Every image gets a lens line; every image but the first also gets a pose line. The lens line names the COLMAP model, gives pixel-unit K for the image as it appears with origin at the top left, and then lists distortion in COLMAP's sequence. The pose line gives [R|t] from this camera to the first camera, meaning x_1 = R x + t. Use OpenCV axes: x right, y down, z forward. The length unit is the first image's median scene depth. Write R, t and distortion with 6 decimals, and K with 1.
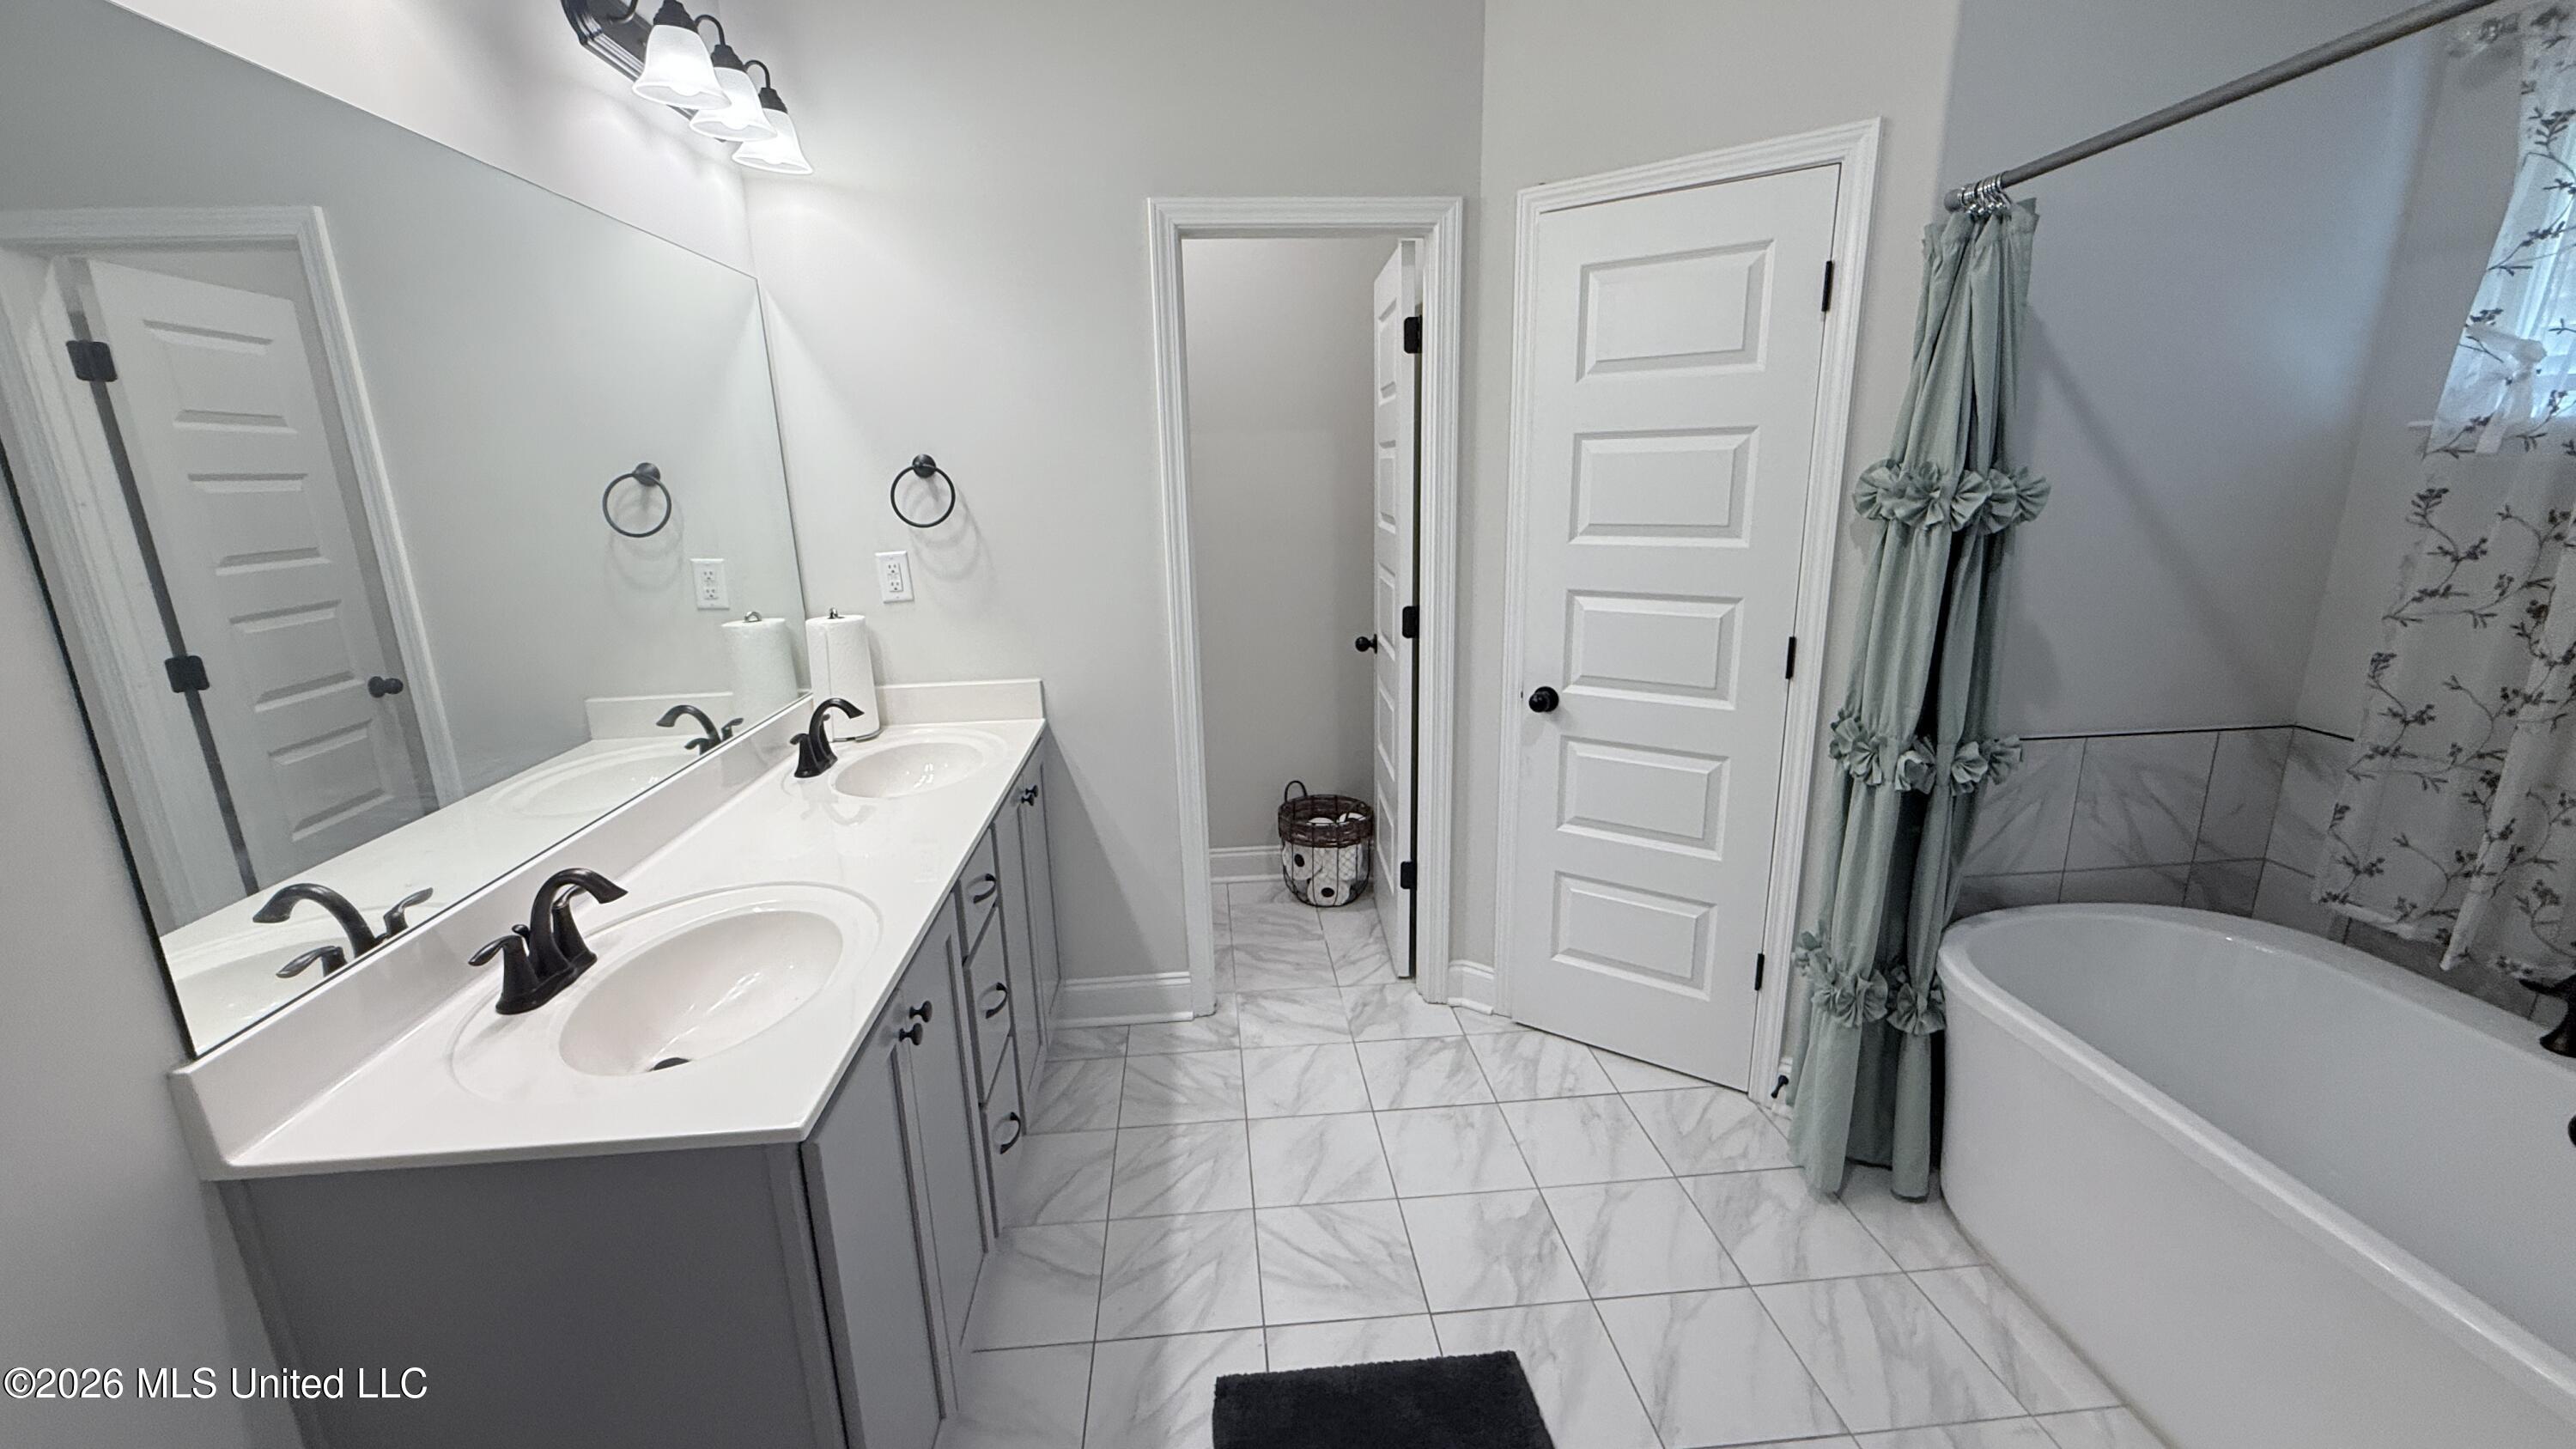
lens RADIAL K [[1026.3, 0, 1277.2], [0, 1026.3, 724.9], [0, 0, 1]] dist [-0.000170, -0.000147]
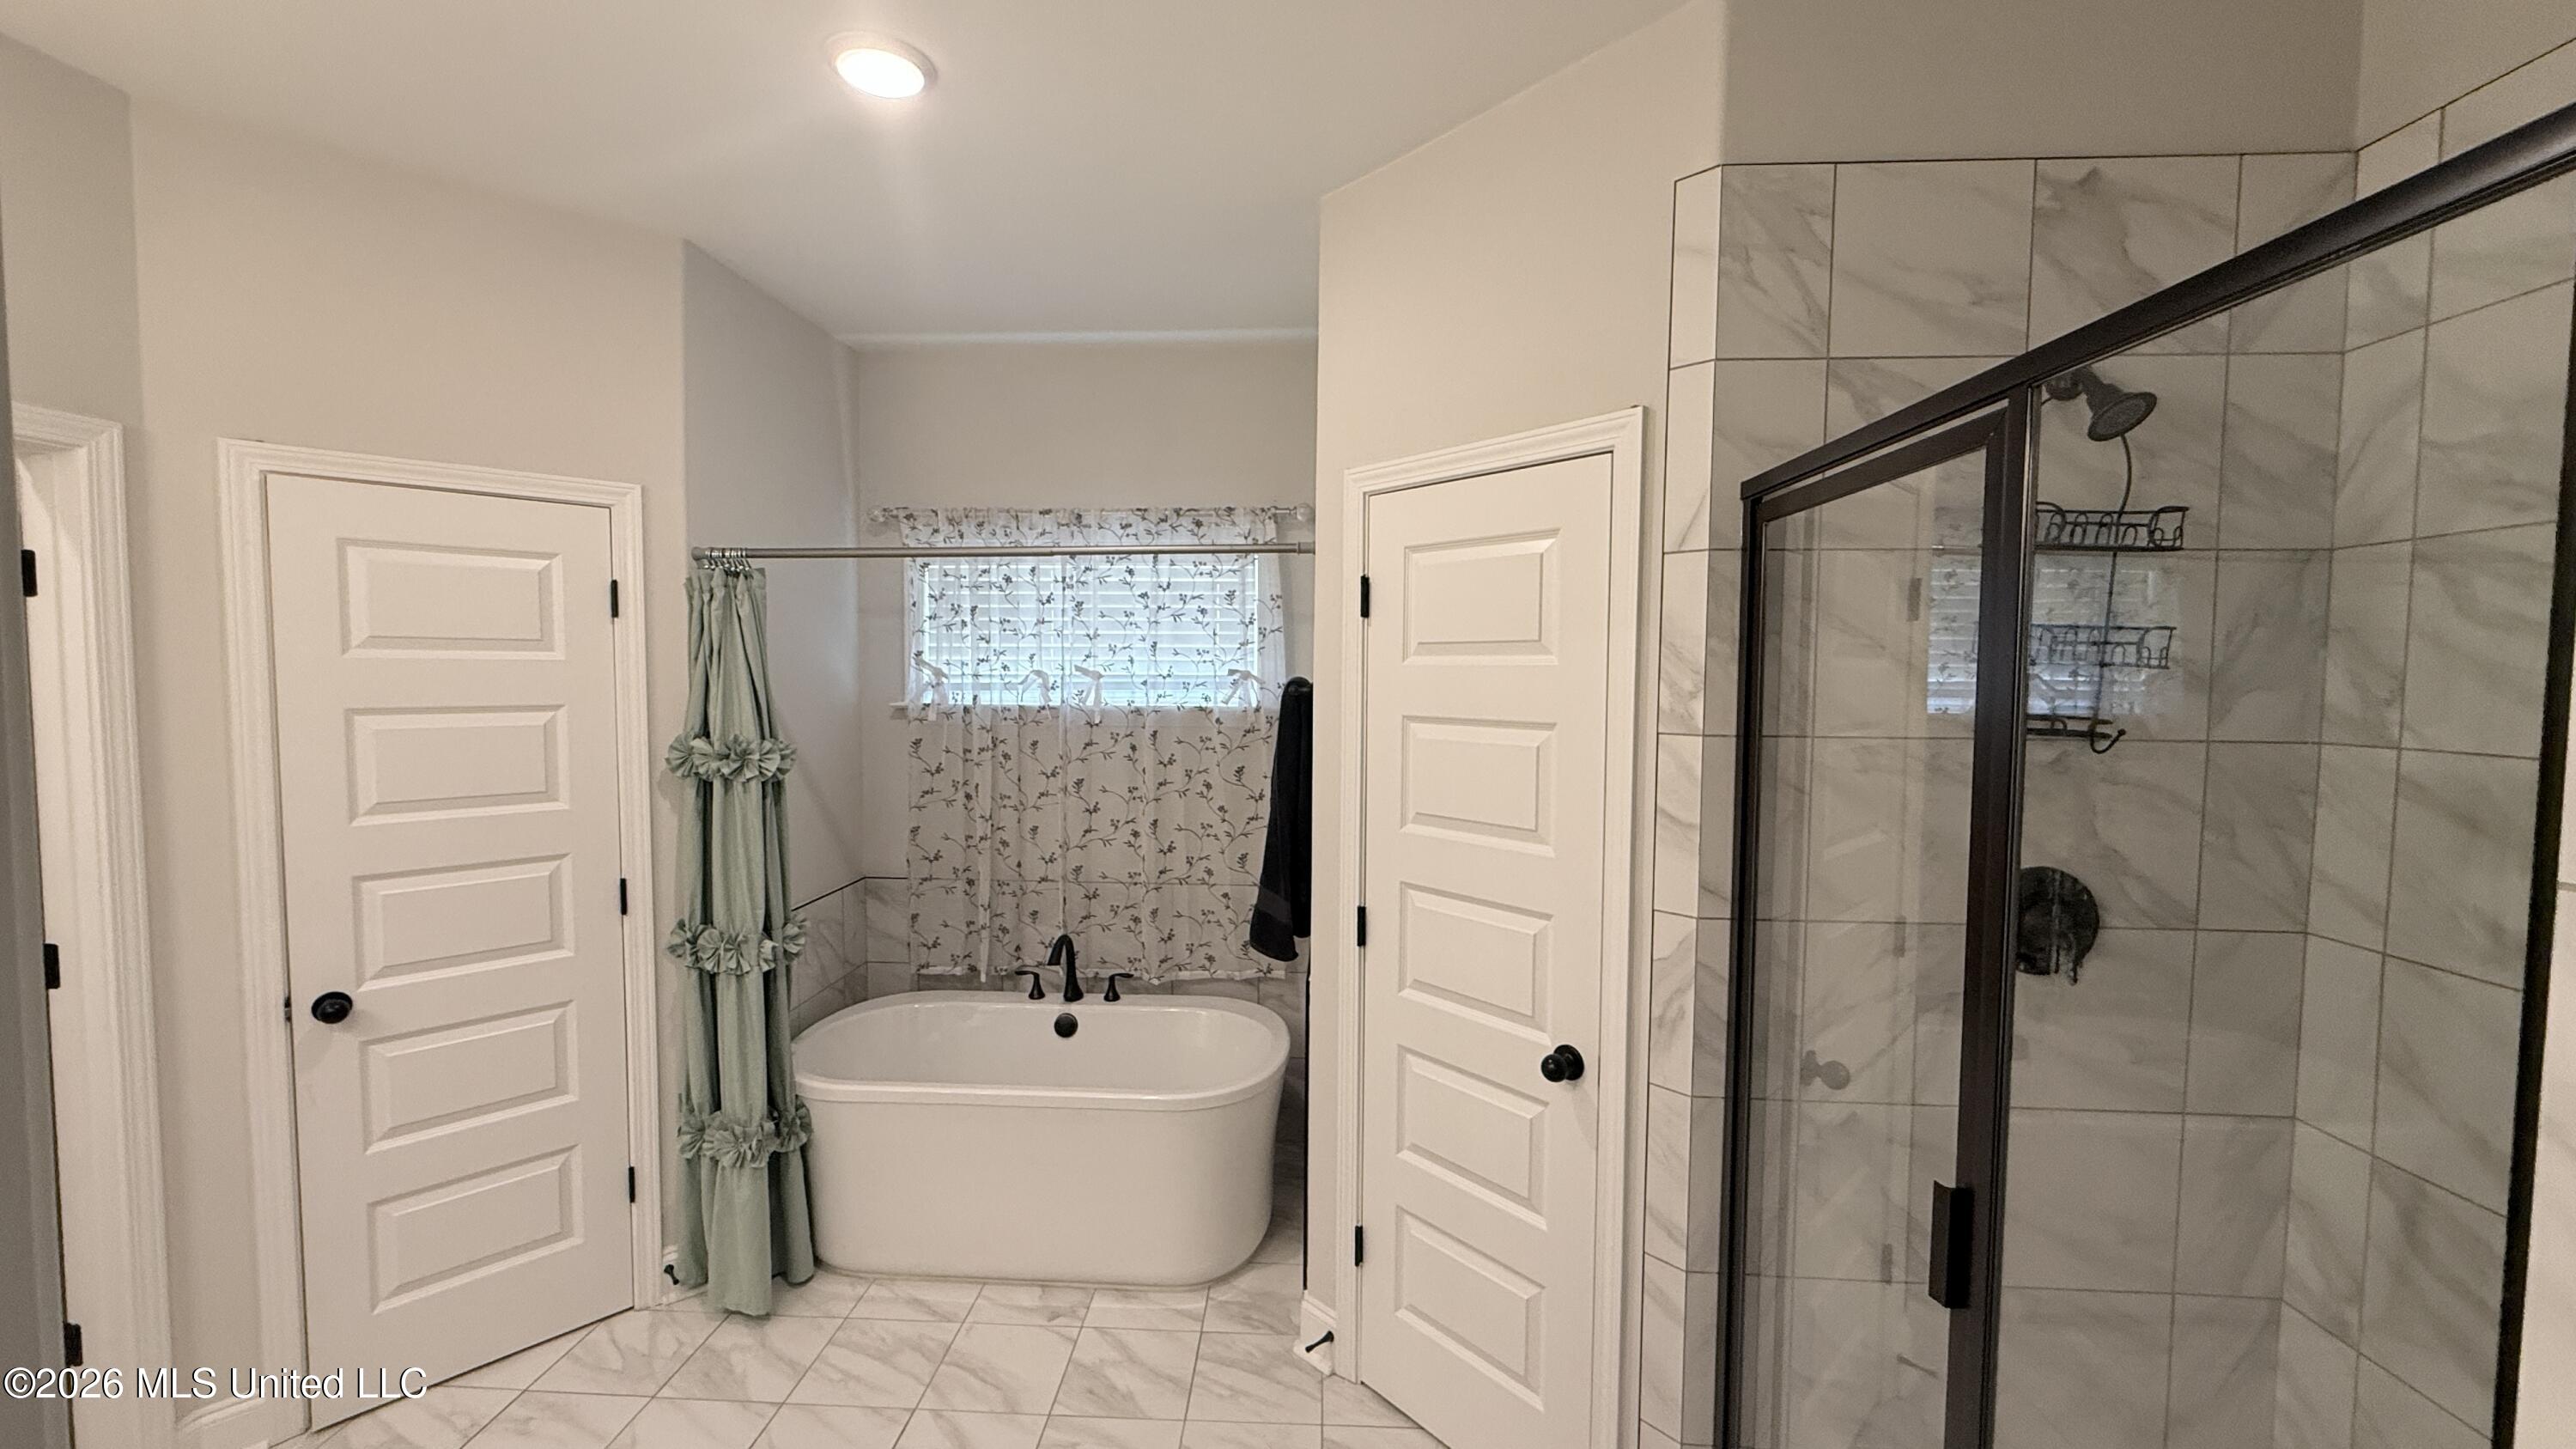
lens RADIAL K [[1026.3, 0, 1277.2], [0, 1026.3, 724.9], [0, 0, 1]] dist [-0.000170, -0.000147]
pose [[0.129423, -0.027520, 0.991207, -0.628930], [0.234835, 0.972028, -0.003675, -0.086111], [-0.963381, 0.233246, 0.132266, 0.094230]]
